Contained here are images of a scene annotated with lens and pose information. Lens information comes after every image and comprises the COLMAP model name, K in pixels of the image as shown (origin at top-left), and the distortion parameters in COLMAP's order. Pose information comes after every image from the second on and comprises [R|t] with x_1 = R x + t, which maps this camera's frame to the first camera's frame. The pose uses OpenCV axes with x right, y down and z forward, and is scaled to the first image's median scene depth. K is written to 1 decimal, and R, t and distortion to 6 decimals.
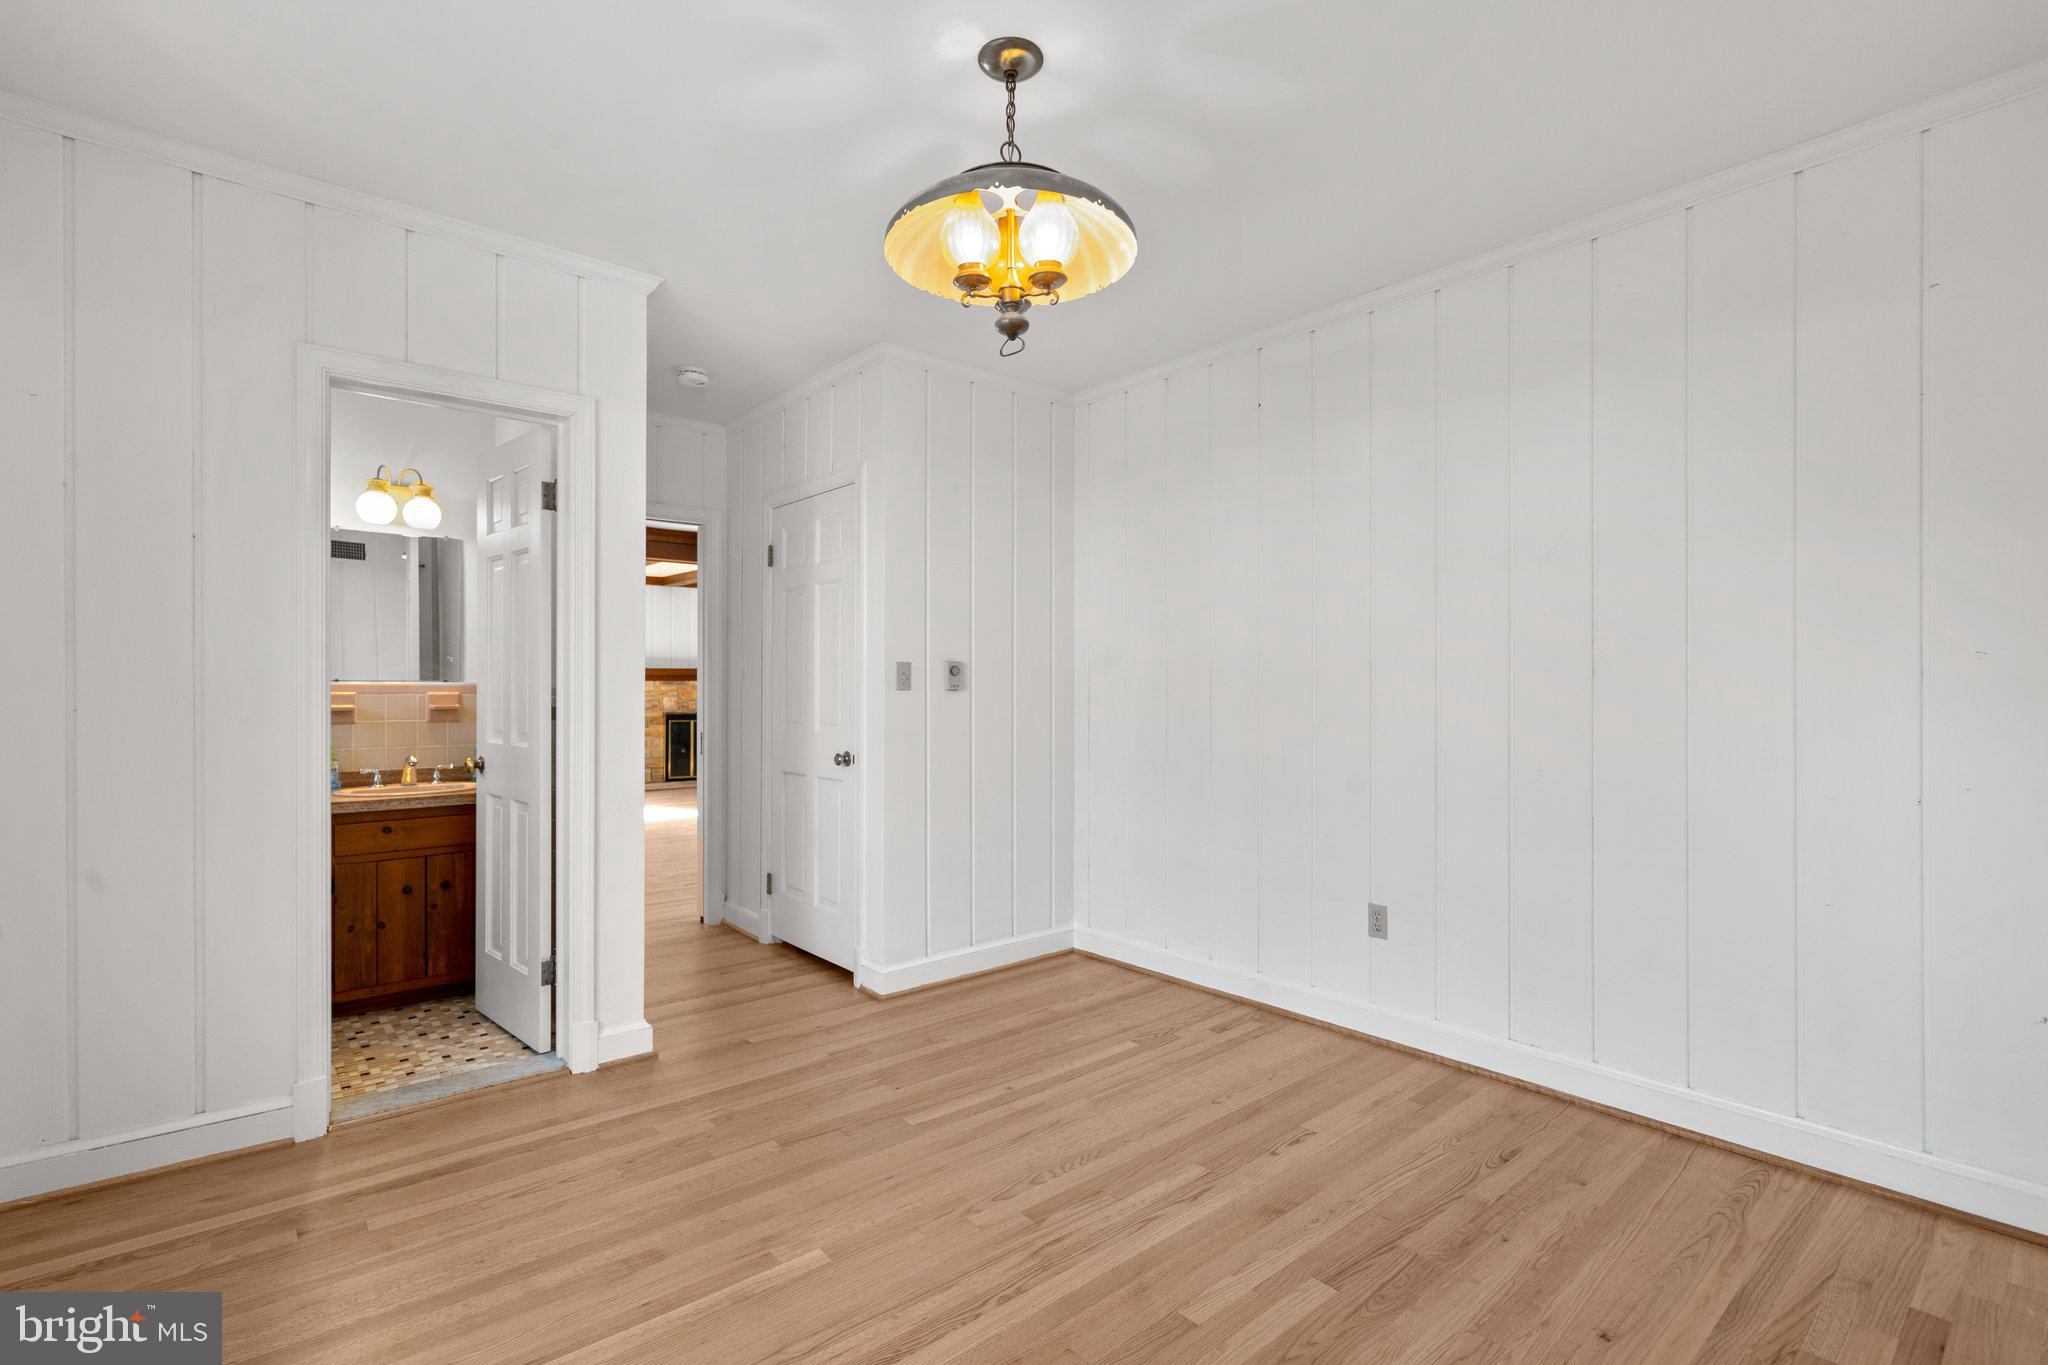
lens RADIAL K [[948.2, 0, 1020.9], [0, 948.2, 687.6], [0, 0, 1]] dist [-0.003938, 0.001744]
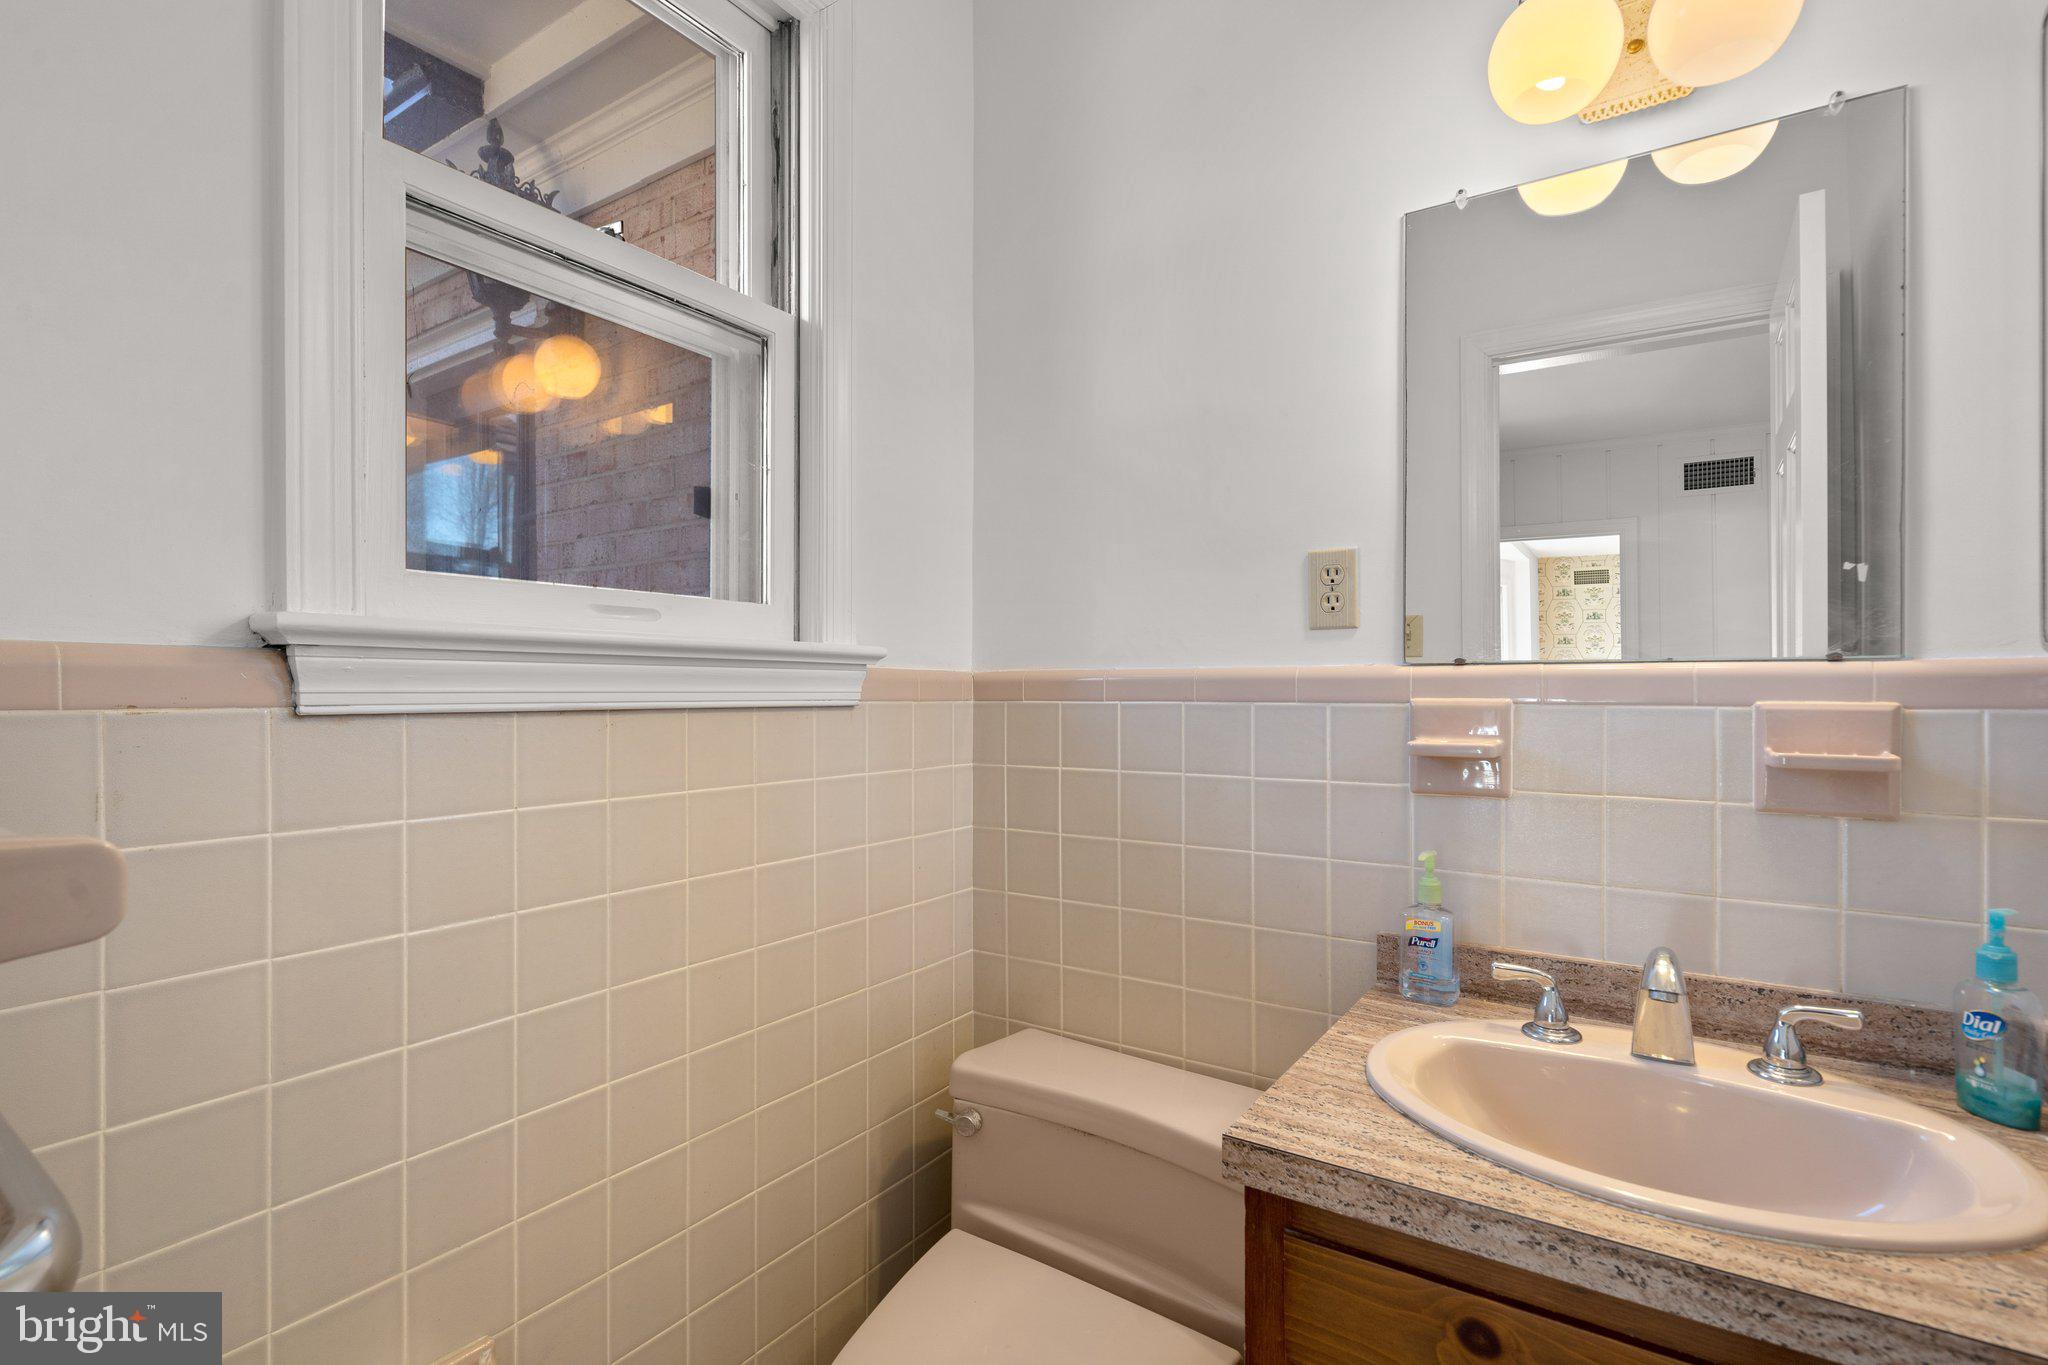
lens RADIAL K [[948.2, 0, 1023.6], [0, 948.2, 685.3], [0, 0, 1]] dist [-0.003938, 0.001744]
pose [[0.259838, 0.002334, -0.965649, -0.423942], [-0.000750, 0.999997, 0.002215, 0.000402], [0.965652, 0.000148, 0.259839, 0.732587]]
